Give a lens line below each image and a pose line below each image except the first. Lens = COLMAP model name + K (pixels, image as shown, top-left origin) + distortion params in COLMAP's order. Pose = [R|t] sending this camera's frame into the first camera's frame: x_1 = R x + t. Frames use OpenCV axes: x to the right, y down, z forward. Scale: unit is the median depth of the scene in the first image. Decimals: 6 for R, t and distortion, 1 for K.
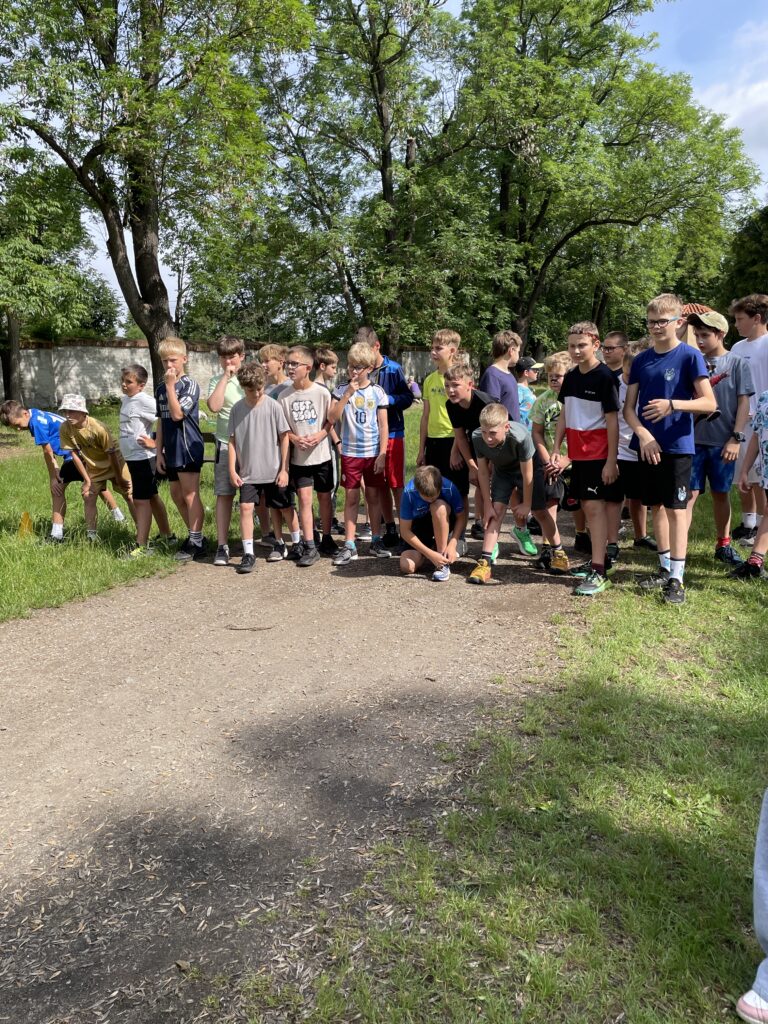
lens RADIAL K [[753.6, 0, 387.0], [0, 753.6, 514.8], [0, 0, 1]] dist [0.028745, -0.054270]
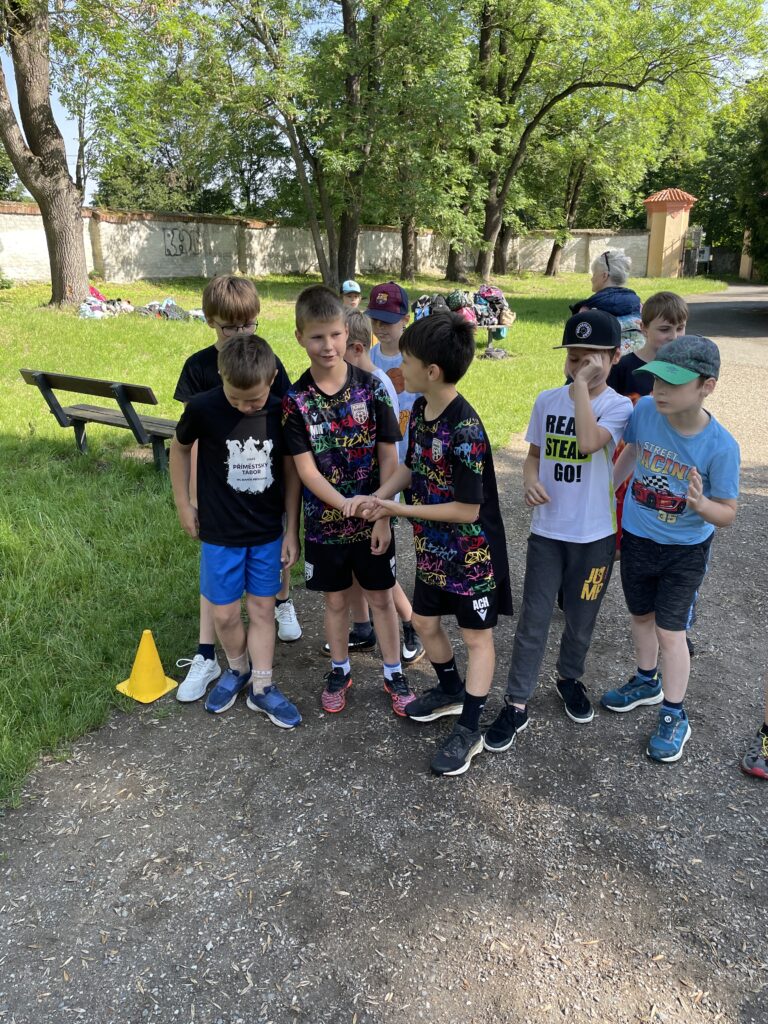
lens RADIAL K [[753.6, 0, 390.0], [0, 753.6, 511.8], [0, 0, 1]] dist [0.028745, -0.054270]
pose [[0.996061, 0.010353, 0.088069, -0.021964], [-0.023218, 0.988963, 0.146334, -0.034905], [-0.085582, -0.147802, 0.985307, 0.129515]]
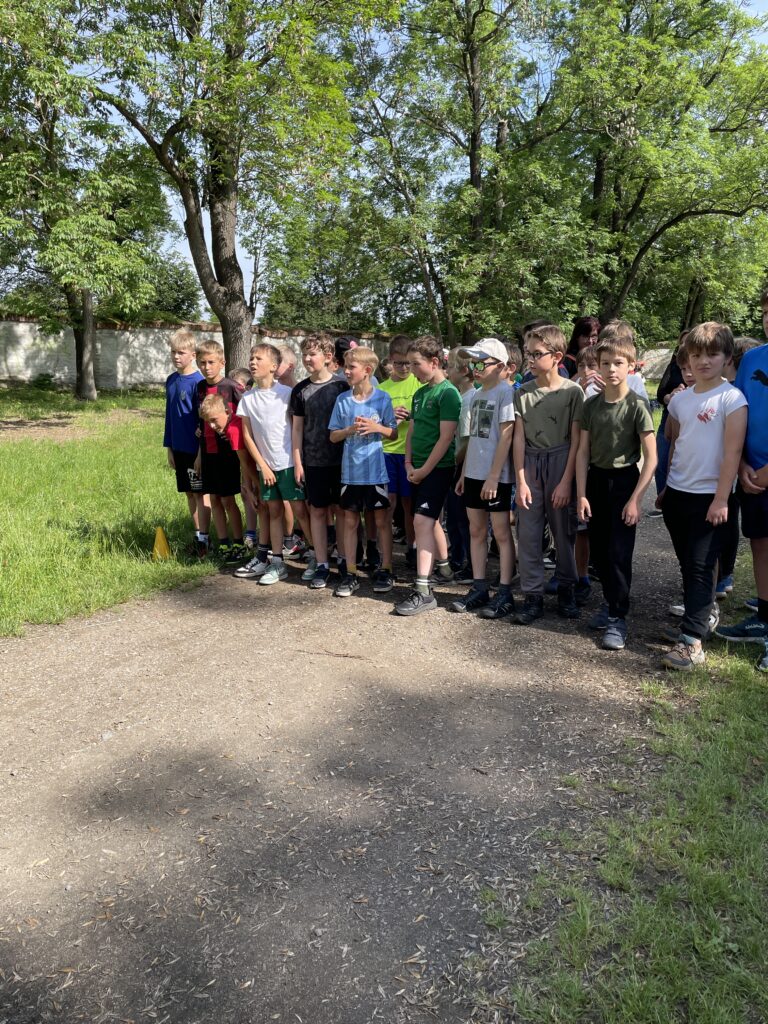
lens RADIAL K [[753.6, 0, 391.4], [0, 753.6, 512.1], [0, 0, 1]] dist [0.028745, -0.054270]
pose [[0.994628, 0.050781, -0.090199, 0.003112], [-0.050038, 0.998692, 0.010483, -0.006160], [0.090613, -0.005914, 0.995869, 0.030713]]
